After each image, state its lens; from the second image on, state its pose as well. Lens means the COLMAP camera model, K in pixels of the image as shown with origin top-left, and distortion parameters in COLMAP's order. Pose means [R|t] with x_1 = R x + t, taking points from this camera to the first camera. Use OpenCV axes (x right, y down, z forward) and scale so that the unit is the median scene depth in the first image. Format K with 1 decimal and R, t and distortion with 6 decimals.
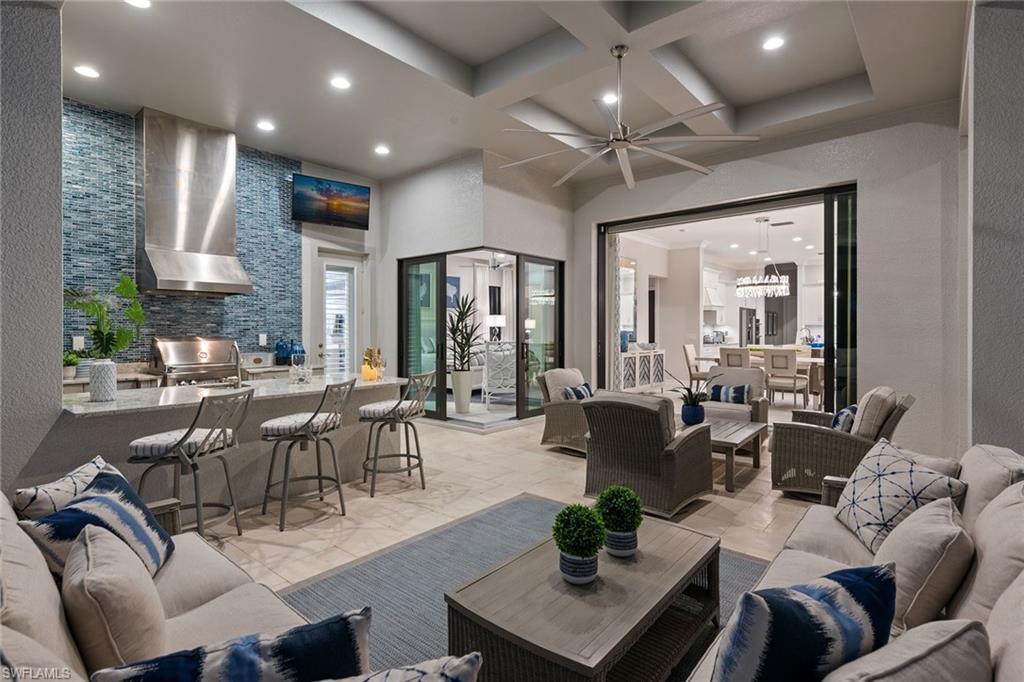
lens RADIAL K [[504.8, 0, 511.7], [0, 504.8, 330.1], [0, 0, 1]] dist [-0.000393, -0.000004]
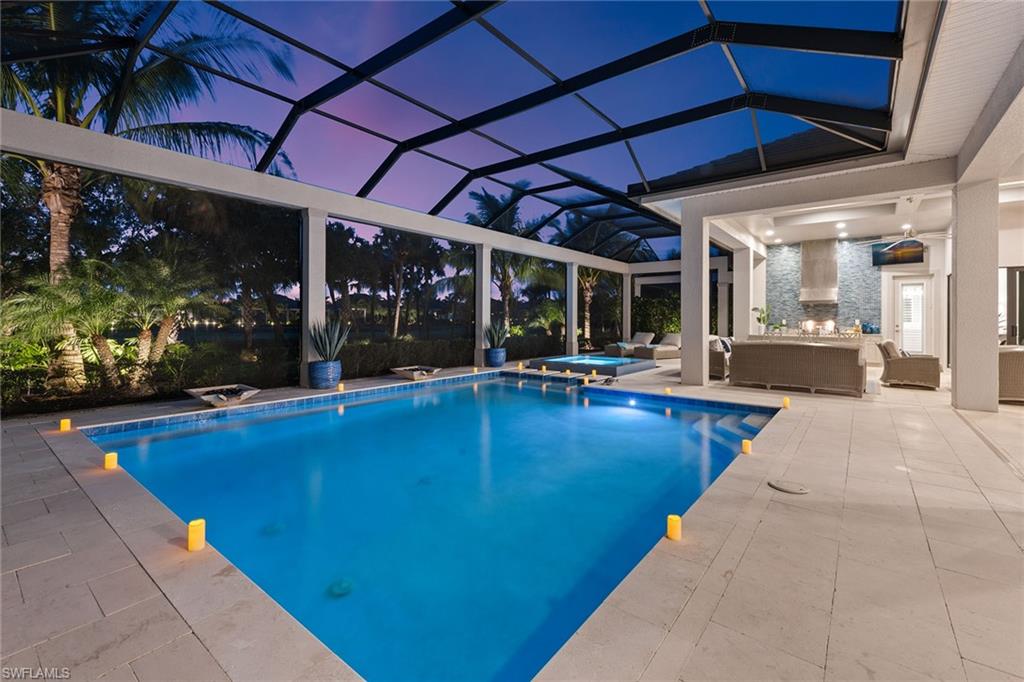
lens RADIAL K [[441.4, 0, 512.4], [0, 441.4, 320.7], [0, 0, 1]] dist [0.001104, -0.000099]
pose [[0.037673, 0.000816, -0.999290, 1.375846], [-0.001400, 0.999999, 0.000764, 0.012313], [0.999289, 0.001371, 0.037674, -0.586773]]
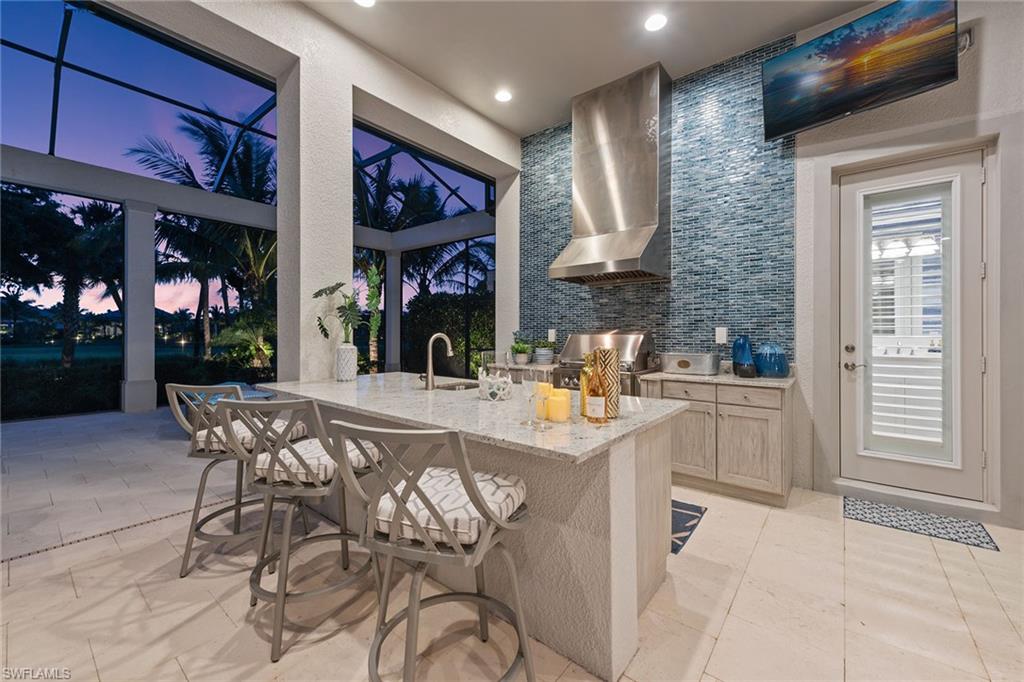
lens RADIAL K [[403.3, 0, 513.4], [0, 403.3, 333.5], [0, 0, 1]] dist [0.001745, 0.000065]
pose [[0.024262, 0.000760, -0.999705, 0.049370], [-0.001452, 0.999999, 0.000725, 0.016329], [0.999705, 0.001434, 0.024263, 0.690141]]
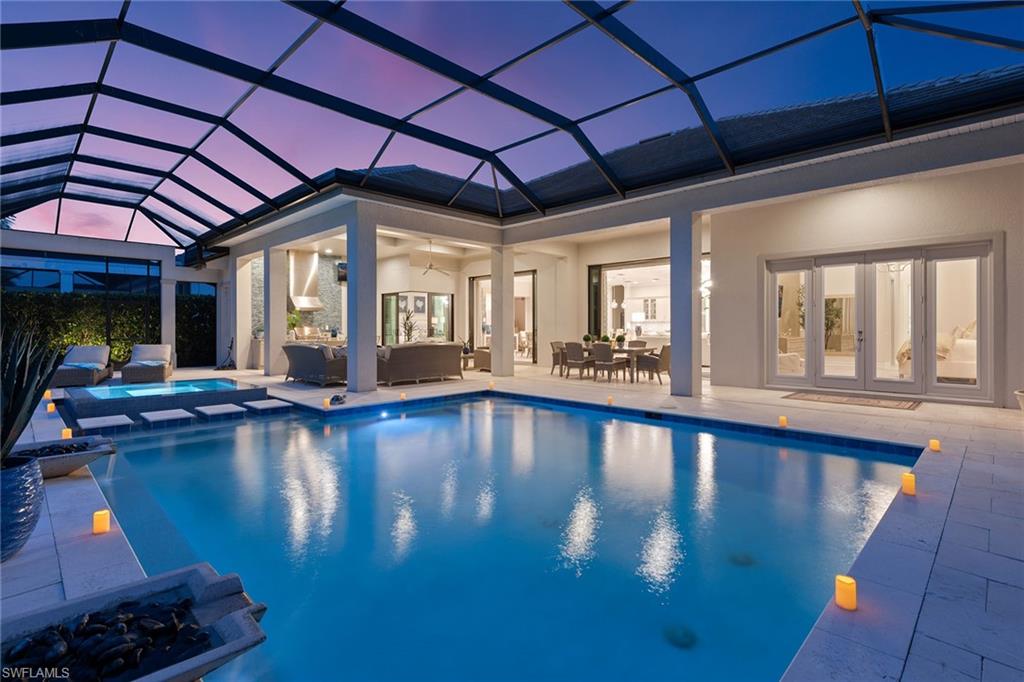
lens RADIAL K [[484.3, 0, 513.5], [0, 484.3, 325.3], [0, 0, 1]] dist [-0.000091, -0.000023]
pose [[0.997223, -0.001849, -0.074447, 0.635532], [0.001760, 0.999998, -0.001256, 0.011551], [0.074449, 0.001121, 0.997224, -1.383228]]
